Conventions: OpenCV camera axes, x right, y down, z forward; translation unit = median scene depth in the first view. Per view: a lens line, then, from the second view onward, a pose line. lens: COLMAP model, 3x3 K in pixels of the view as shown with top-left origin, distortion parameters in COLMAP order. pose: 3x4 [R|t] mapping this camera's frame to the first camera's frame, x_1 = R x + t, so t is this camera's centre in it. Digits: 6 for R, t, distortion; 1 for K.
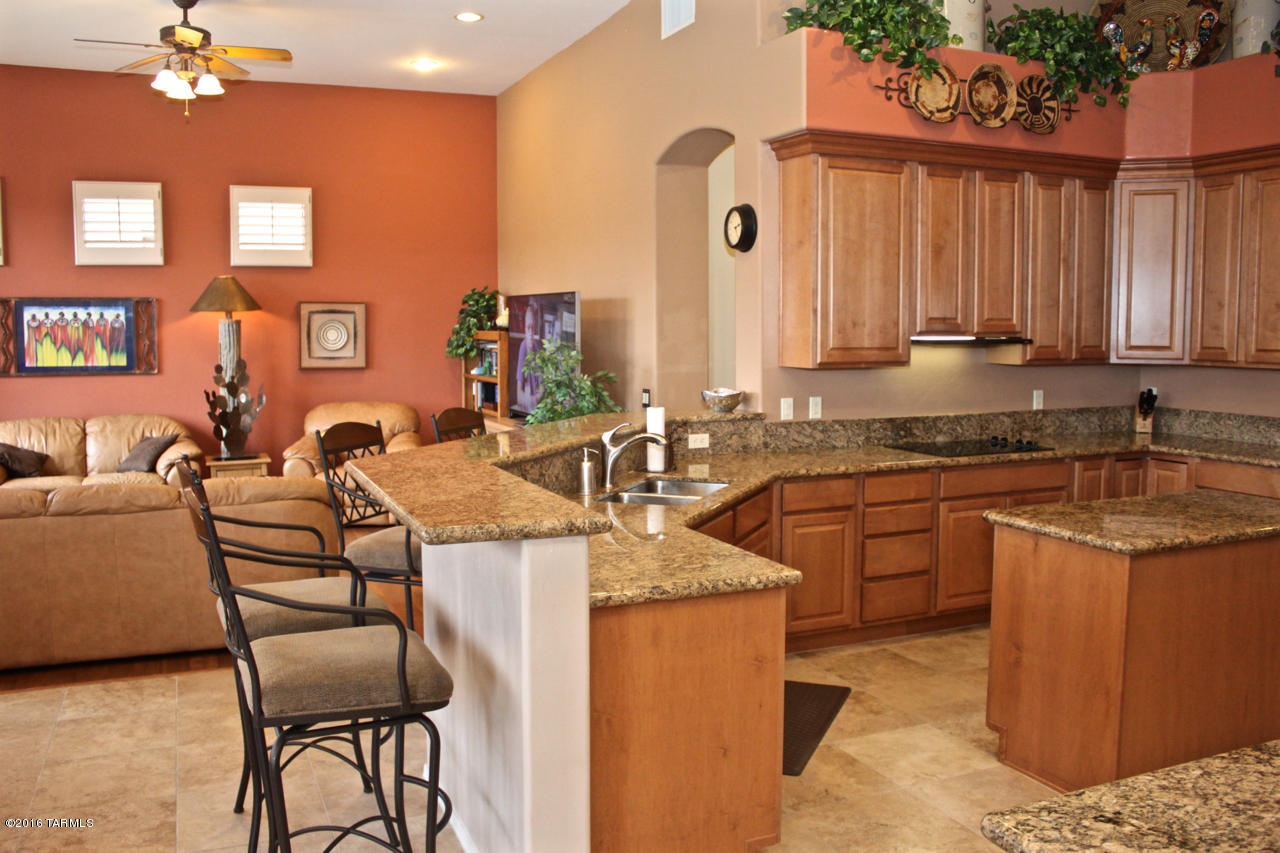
lens RADIAL K [[1089.9, 0, 640.0], [0, 1089.9, 426.5], [0, 0, 1]] dist [-0.174562, 0.171579]
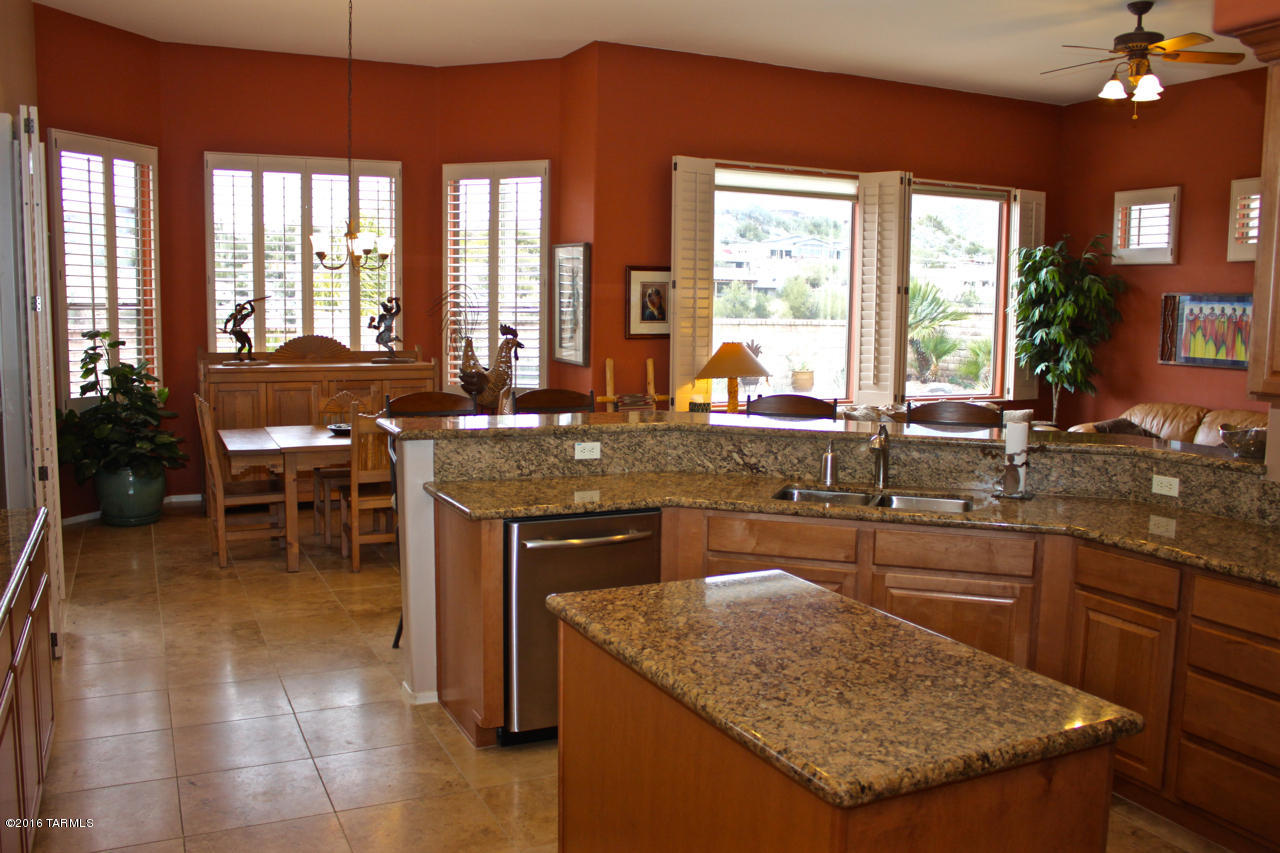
lens RADIAL K [[1089.9, 0, 640.0], [0, 1089.9, 426.5], [0, 0, 1]] dist [-0.174562, 0.171579]
pose [[0.042036, 0.114301, -0.992556, 0.678863], [-0.109043, 0.988025, 0.109161, -0.059889], [0.993148, 0.103642, 0.053997, 0.537315]]
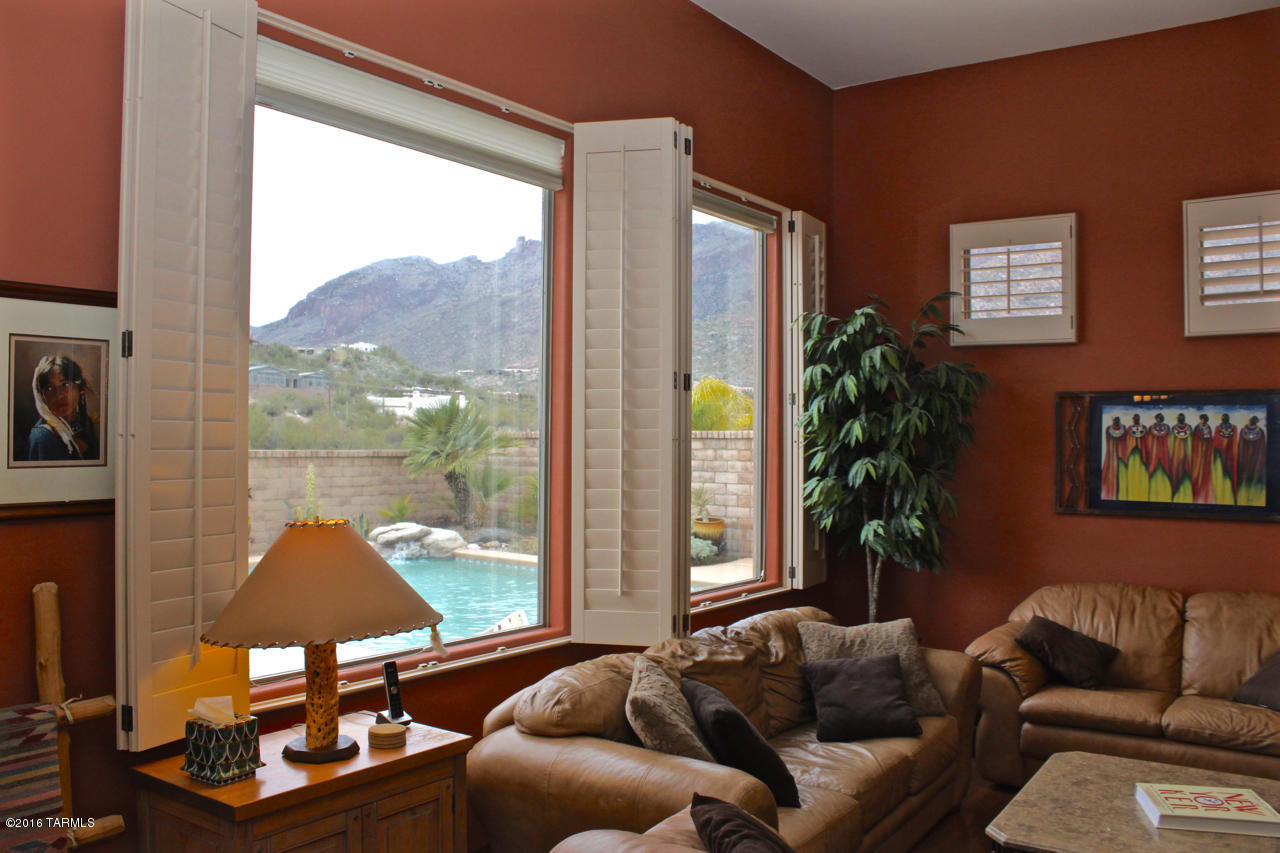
lens RADIAL K [[1061.4, 0, 640.0], [0, 1061.4, 426.5], [0, 0, 1]] dist [-0.168298, 0.148590]
pose [[0.518066, -0.004966, -0.855326, -0.272493], [-0.090271, 0.994081, -0.060448, -0.053156], [0.850564, 0.108528, 0.514551, 0.604102]]
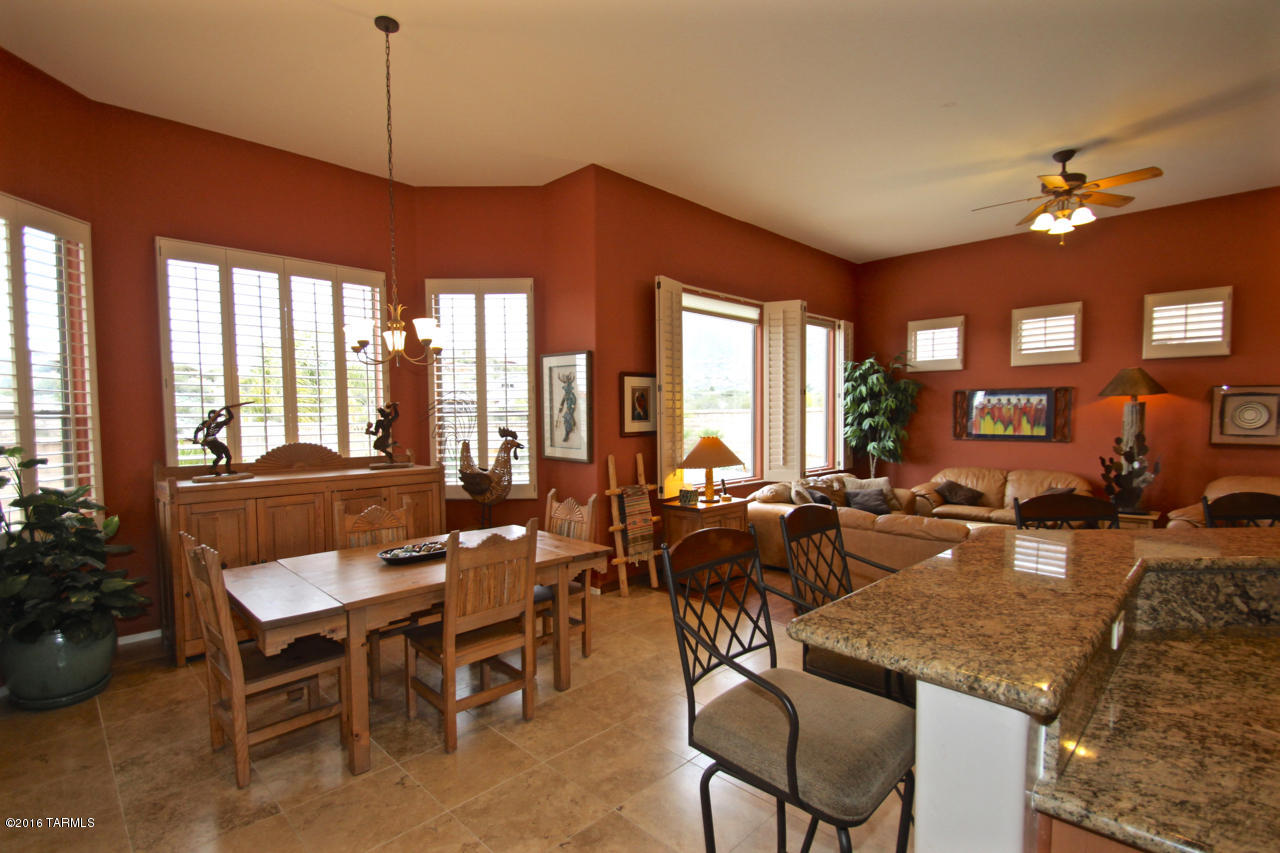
lens RADIAL K [[598.5, 0, 627.8], [0, 598.5, 445.7], [0, 0, 1]] dist [0.017067, -0.021548]
pose [[0.366673, 0.045672, -0.929228, 0.080311], [-0.080206, 0.996628, 0.017335, -0.018914], [0.926886, 0.068173, 0.369099, 0.268734]]
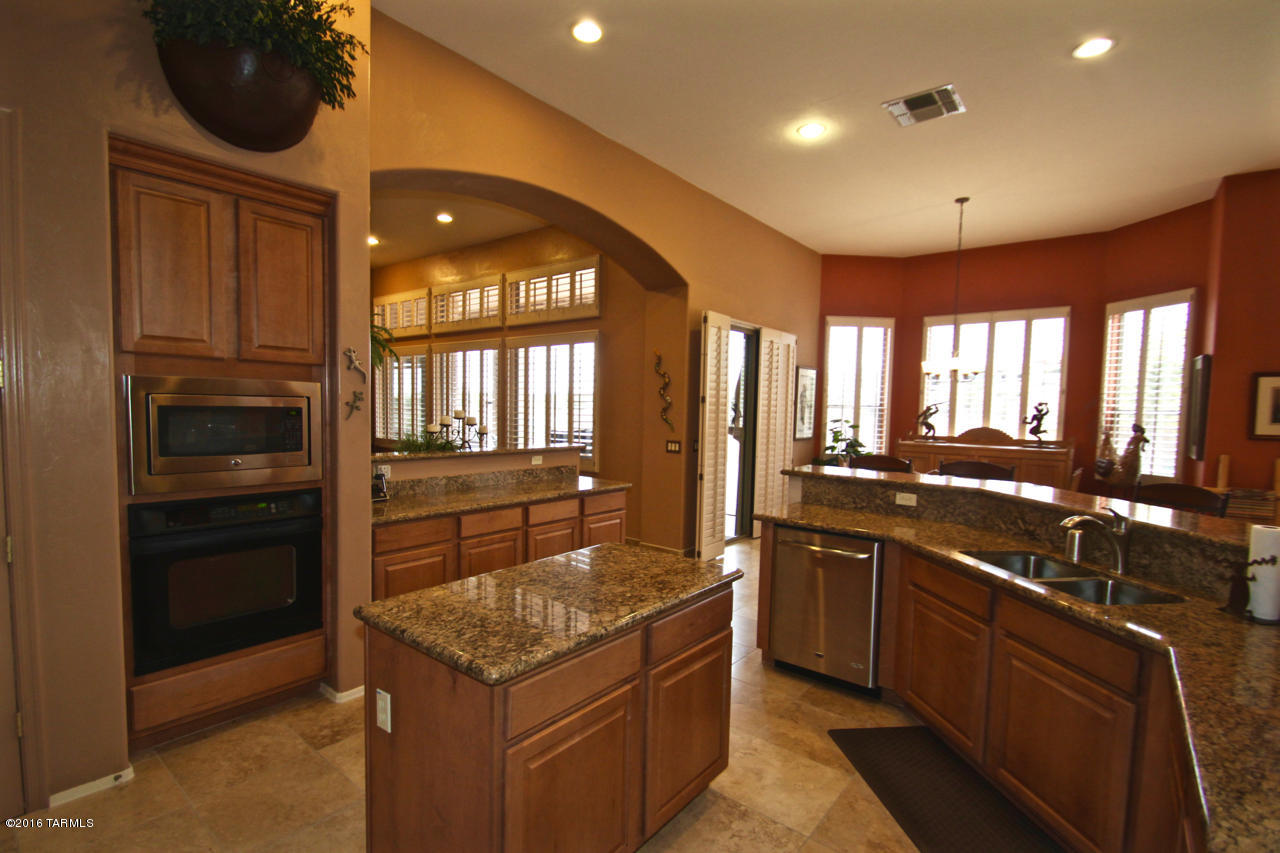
lens RADIAL K [[598.5, 0, 627.8], [0, 598.5, 445.7], [0, 0, 1]] dist [0.017067, -0.021548]
pose [[-0.887410, 0.016577, -0.460683, 0.445338], [-0.060649, 0.986468, 0.152326, -0.082299], [0.456974, 0.163115, -0.874396, 0.924299]]
